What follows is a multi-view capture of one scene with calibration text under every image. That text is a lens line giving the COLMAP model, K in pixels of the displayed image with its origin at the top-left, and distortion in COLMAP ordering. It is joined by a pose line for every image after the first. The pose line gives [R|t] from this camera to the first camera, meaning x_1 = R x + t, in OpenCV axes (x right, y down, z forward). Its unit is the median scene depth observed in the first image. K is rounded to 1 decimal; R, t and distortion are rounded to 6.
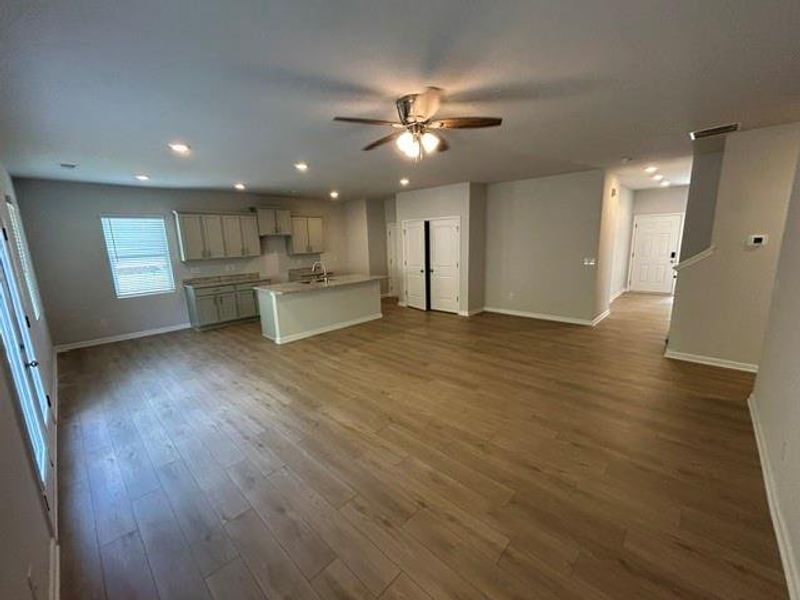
lens RADIAL K [[324.2, 0, 396.4], [0, 324.2, 300.9], [0, 0, 1]] dist [-0.002021, -0.000374]
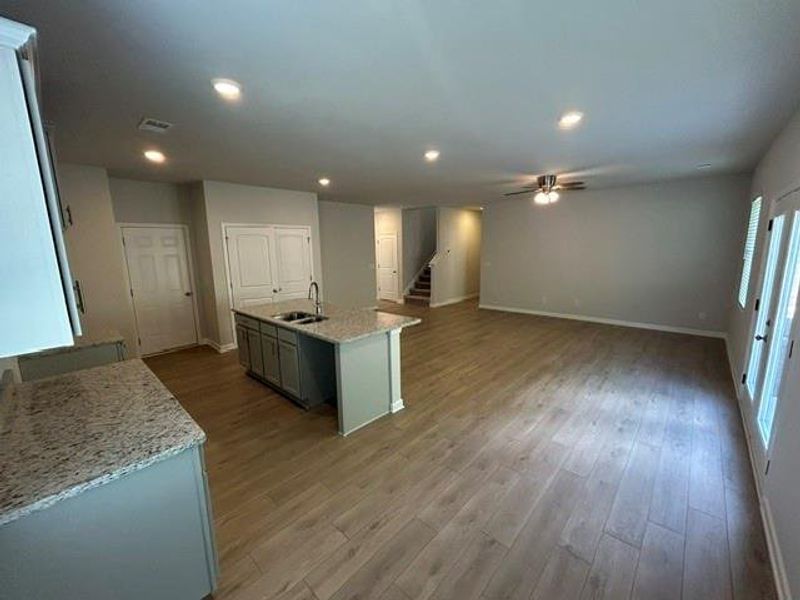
lens RADIAL K [[324.2, 0, 396.4], [0, 324.2, 300.9], [0, 0, 1]] dist [-0.002021, -0.000374]
pose [[-0.011897, -0.142545, 0.989717, -1.074857], [0.209959, 0.967366, 0.141849, -0.181020], [-0.977638, 0.209487, 0.018420, 1.068406]]
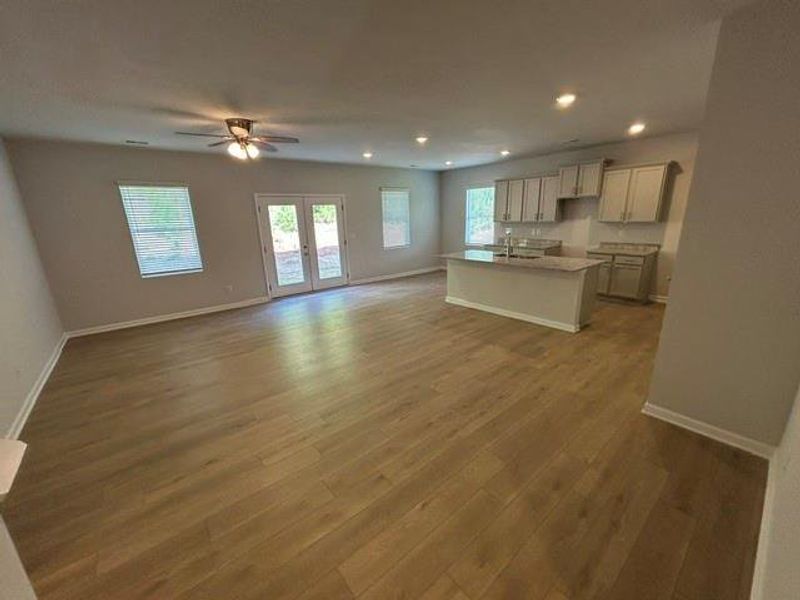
lens RADIAL K [[324.2, 0, 396.4], [0, 324.2, 300.9], [0, 0, 1]] dist [-0.002021, -0.000374]
pose [[-0.115161, 0.287313, -0.950889, 0.823216], [-0.156870, 0.939985, 0.303017, -0.204981], [0.980882, 0.184062, -0.063179, 1.008900]]
